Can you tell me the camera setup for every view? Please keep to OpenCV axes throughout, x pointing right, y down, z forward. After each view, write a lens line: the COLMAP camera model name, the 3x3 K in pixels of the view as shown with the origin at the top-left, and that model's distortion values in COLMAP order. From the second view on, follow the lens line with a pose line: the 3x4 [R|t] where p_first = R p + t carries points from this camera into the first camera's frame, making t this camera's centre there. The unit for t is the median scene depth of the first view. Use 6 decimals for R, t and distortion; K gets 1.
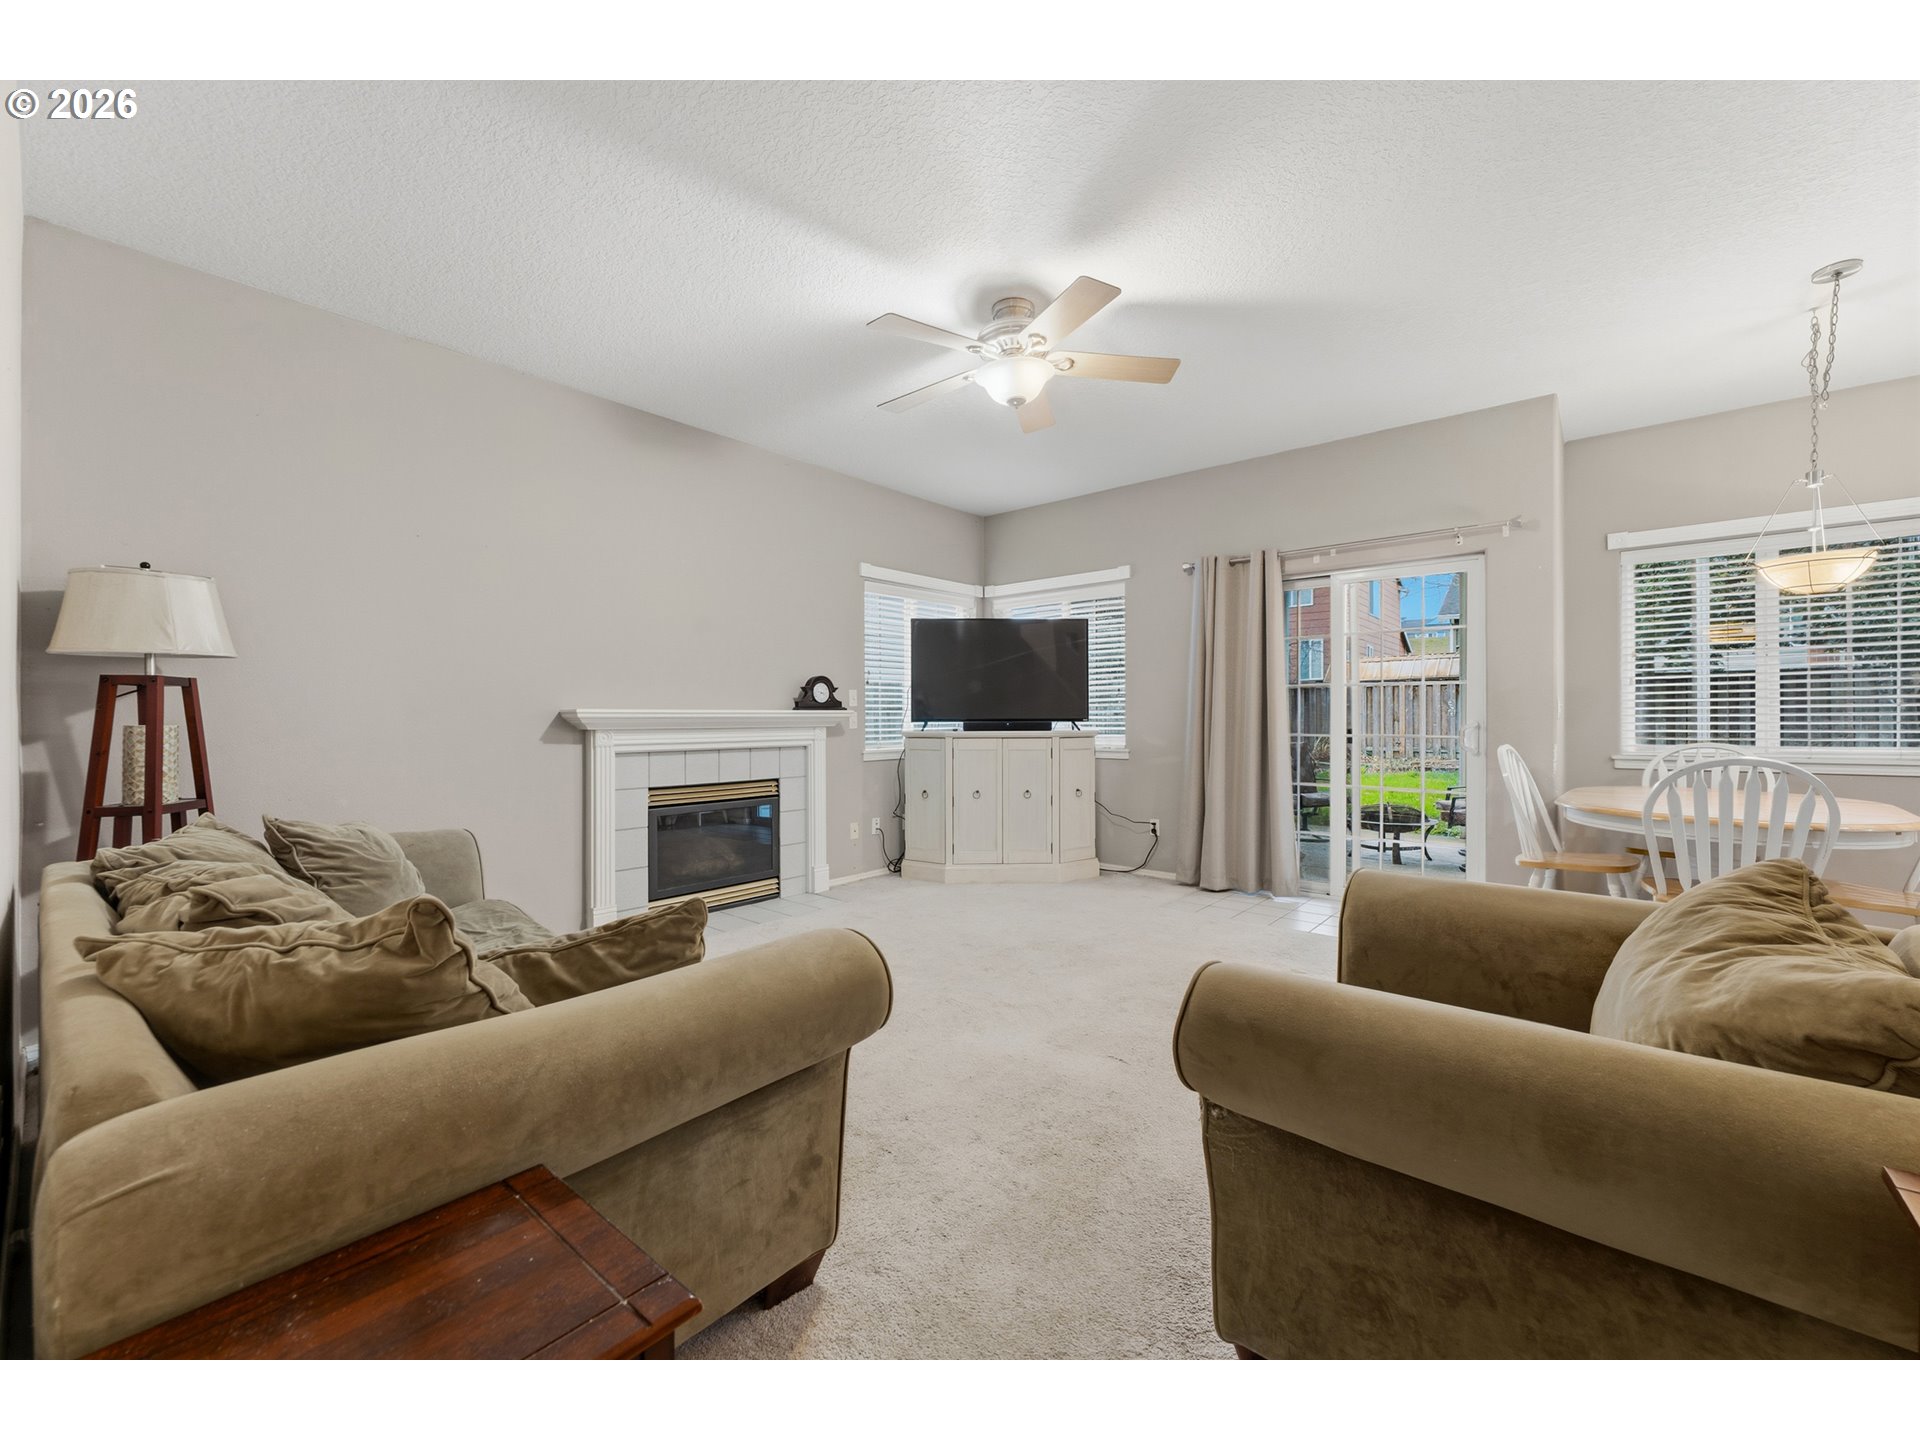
lens RADIAL K [[789.2, 0, 957.1], [0, 789.2, 713.5], [0, 0, 1]] dist [-0.000145, -0.000047]
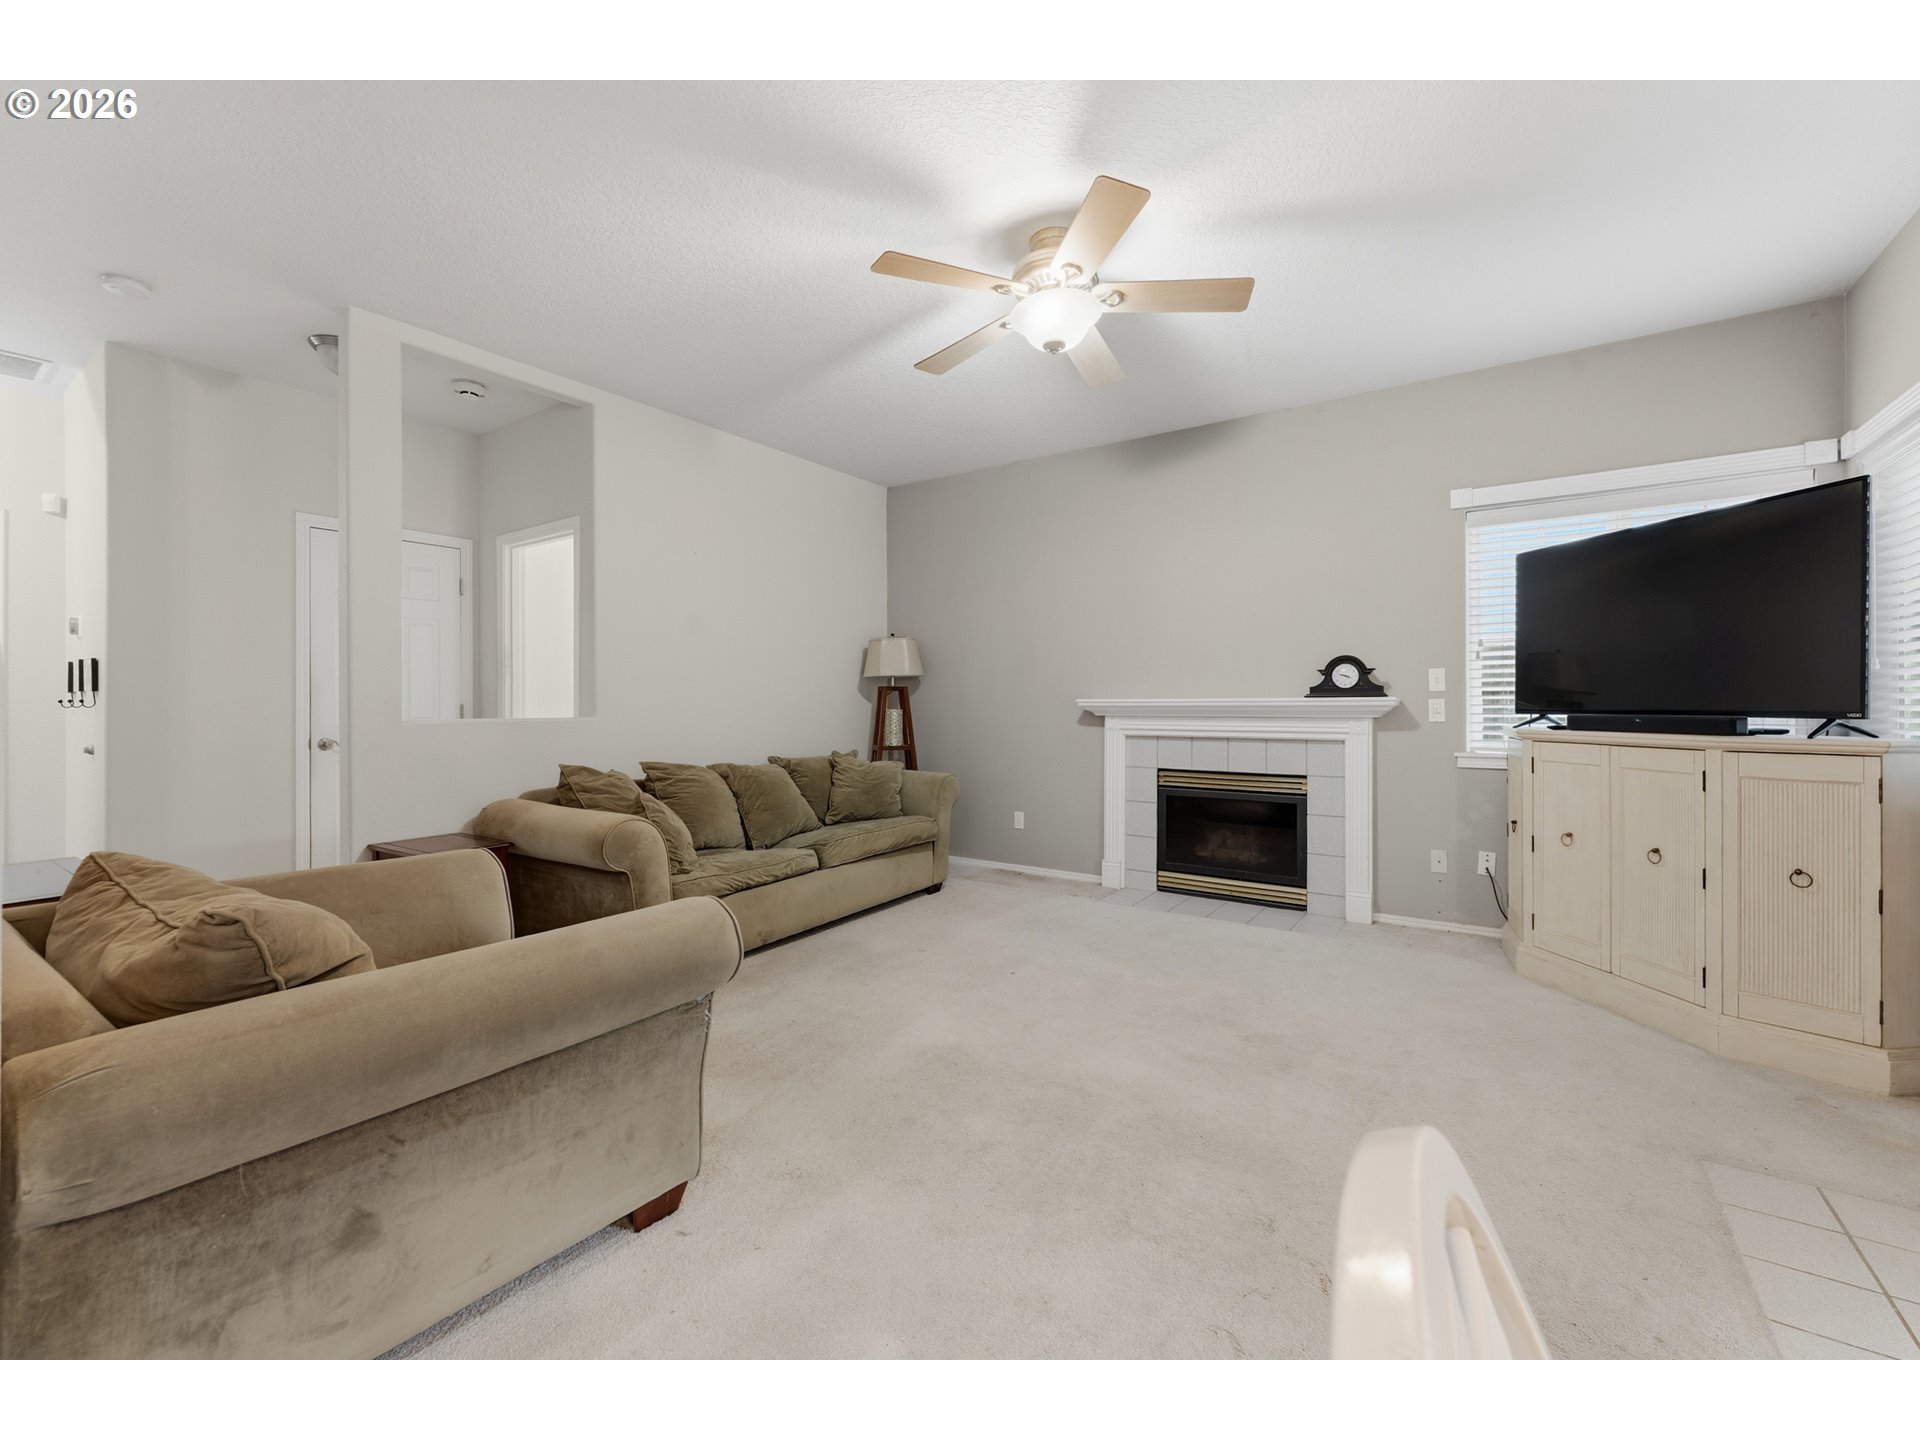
lens RADIAL K [[789.2, 0, 957.1], [0, 789.2, 713.5], [0, 0, 1]] dist [-0.000145, -0.000047]
pose [[0.092796, 0.012704, -0.995604, 0.599414], [0.007450, 0.999882, 0.013453, -0.001543], [0.995657, -0.008665, 0.092690, 0.526356]]
